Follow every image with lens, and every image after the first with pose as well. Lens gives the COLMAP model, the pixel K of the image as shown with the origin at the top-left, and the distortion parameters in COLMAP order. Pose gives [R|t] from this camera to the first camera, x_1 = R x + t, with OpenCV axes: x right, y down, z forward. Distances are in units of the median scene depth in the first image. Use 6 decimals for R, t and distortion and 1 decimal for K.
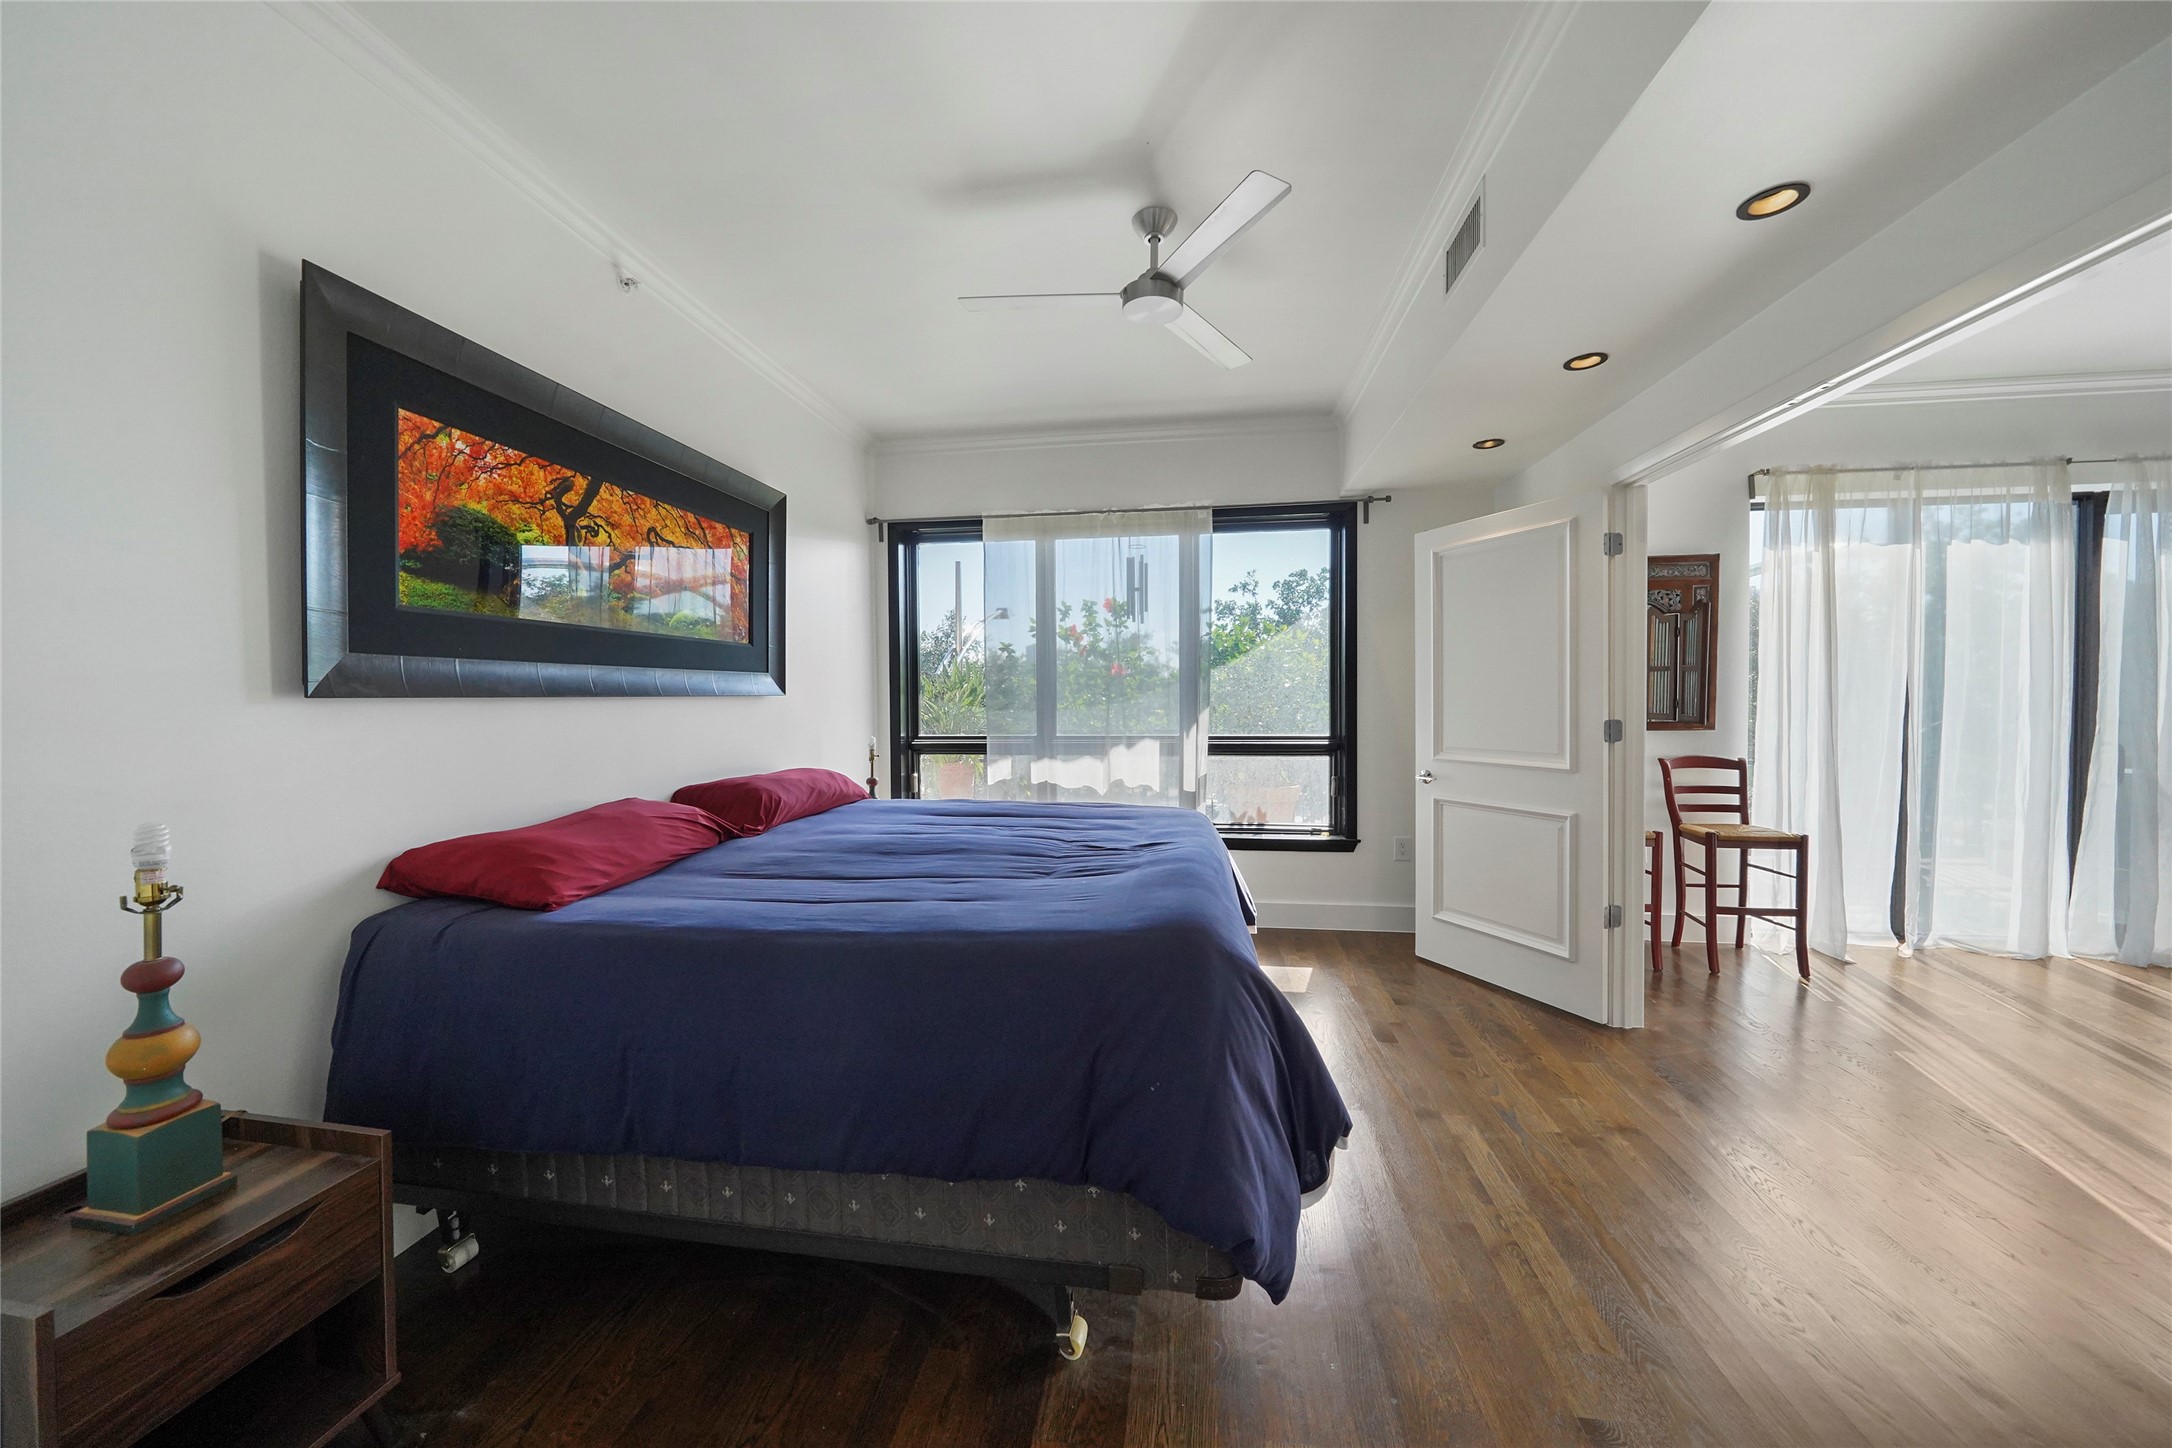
lens RADIAL K [[744.7, 0, 1091.3], [0, 744.7, 701.6], [0, 0, 1]] dist [-0.003073, 0.000062]
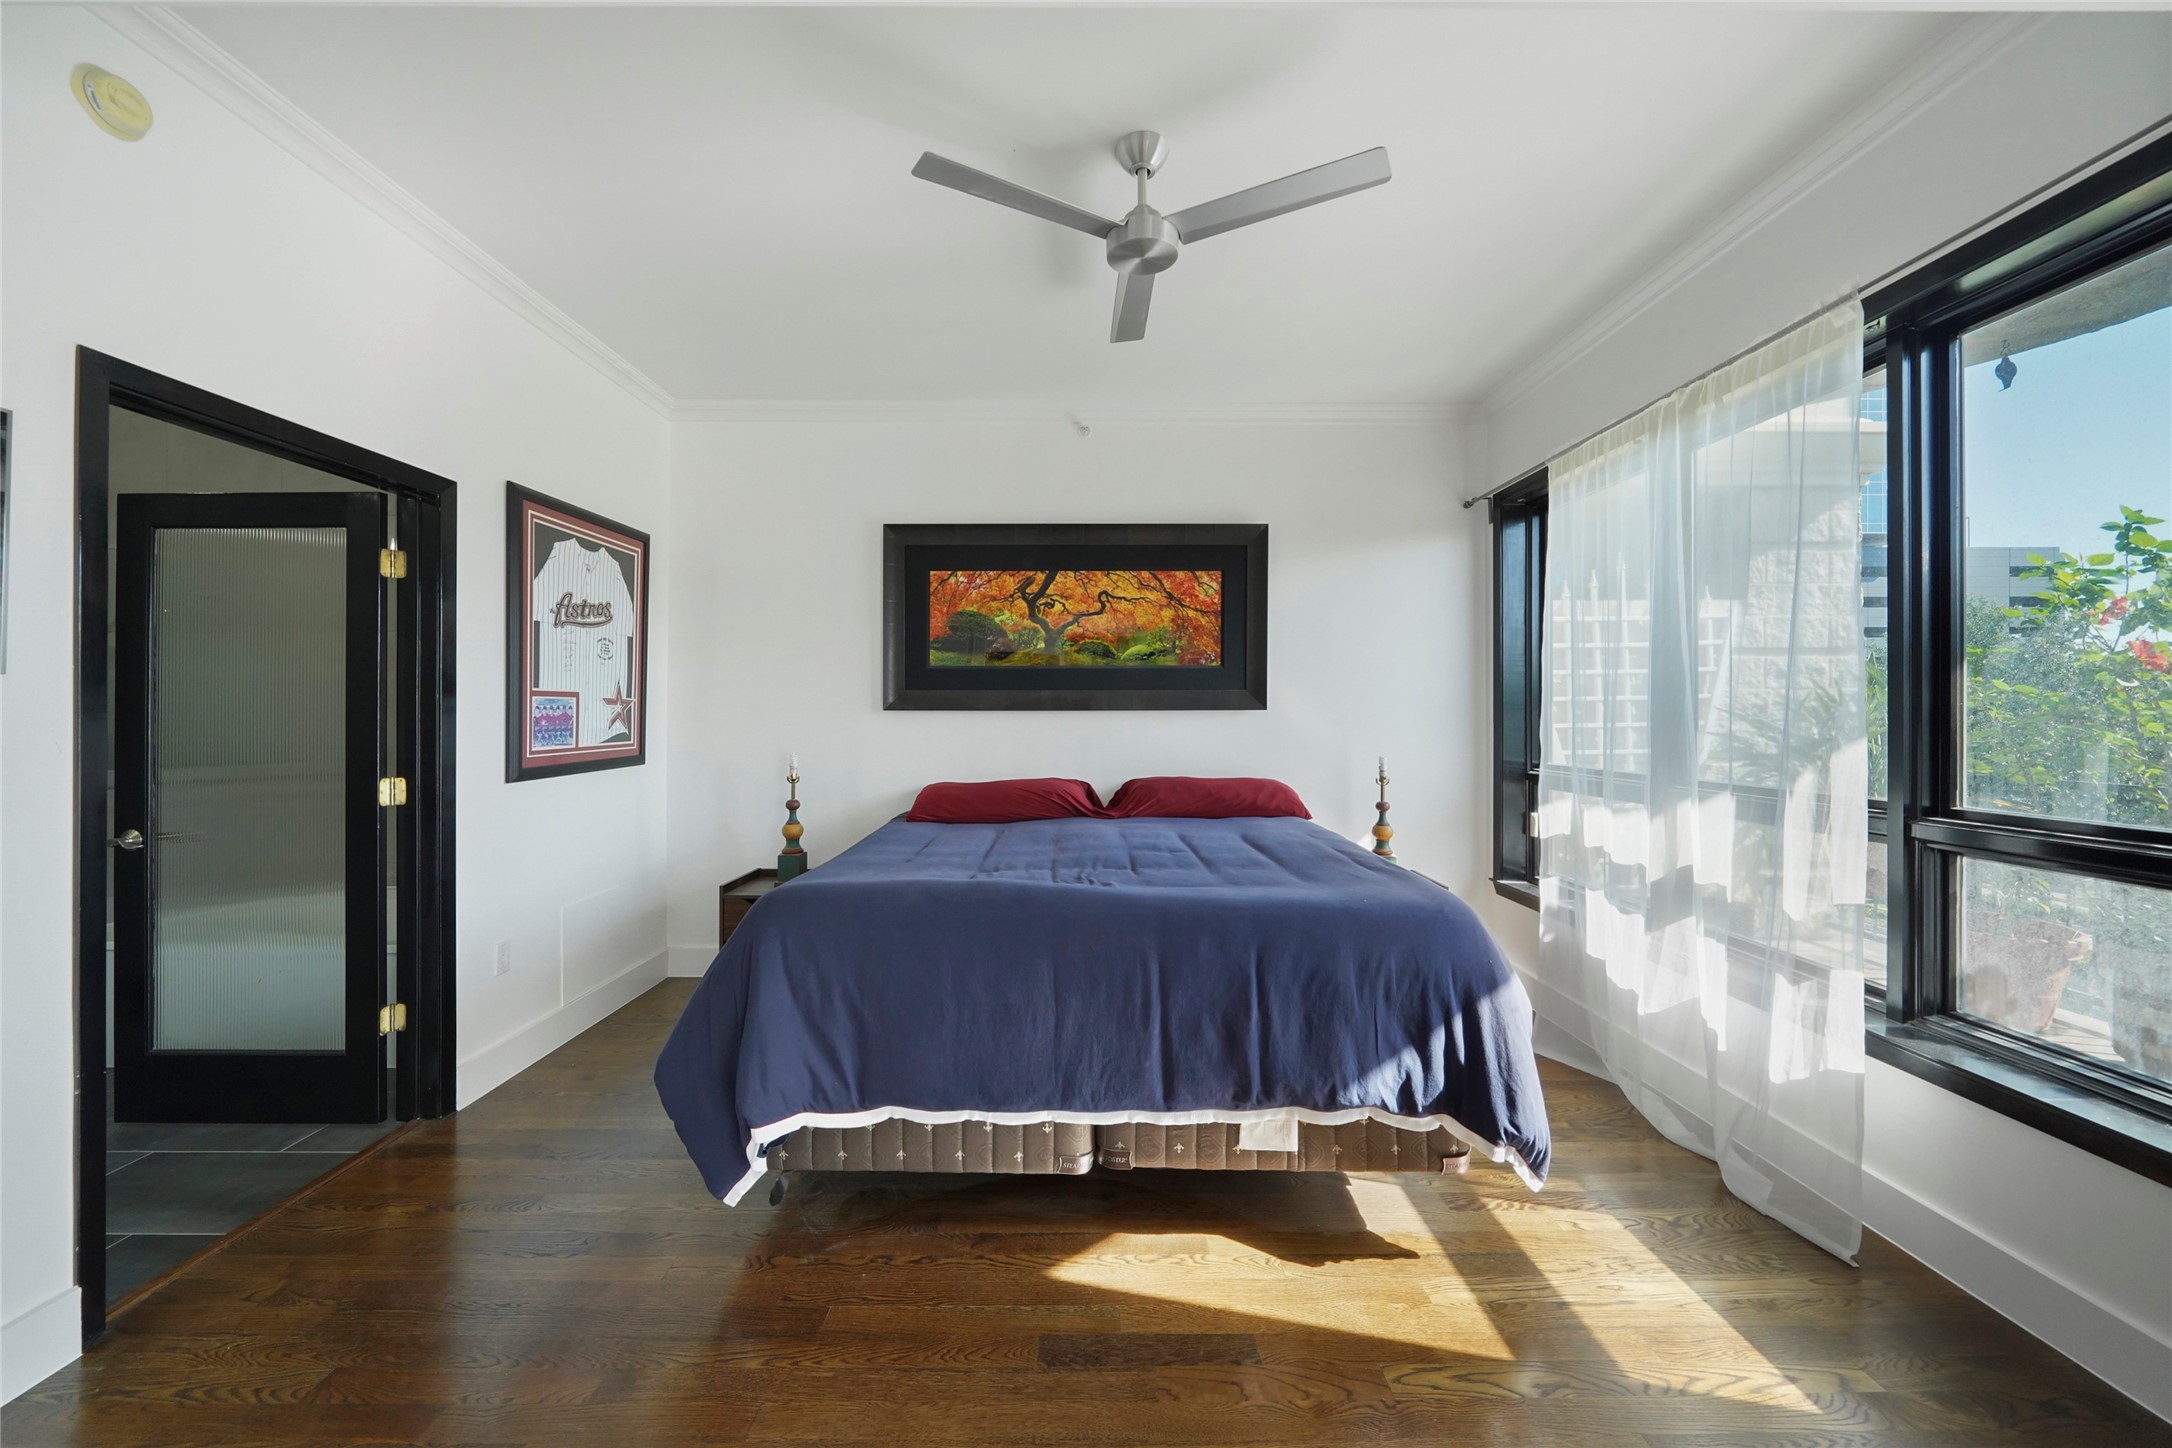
lens RADIAL K [[840.5, 0, 1103.3], [0, 840.5, 711.2], [0, 0, 1]] dist [0.000433, -0.000082]
pose [[0.145264, 0.005916, -0.989375, 1.161485], [-0.010825, 0.999932, 0.004389, -0.015401], [0.989334, 0.010073, 0.145318, 0.904076]]
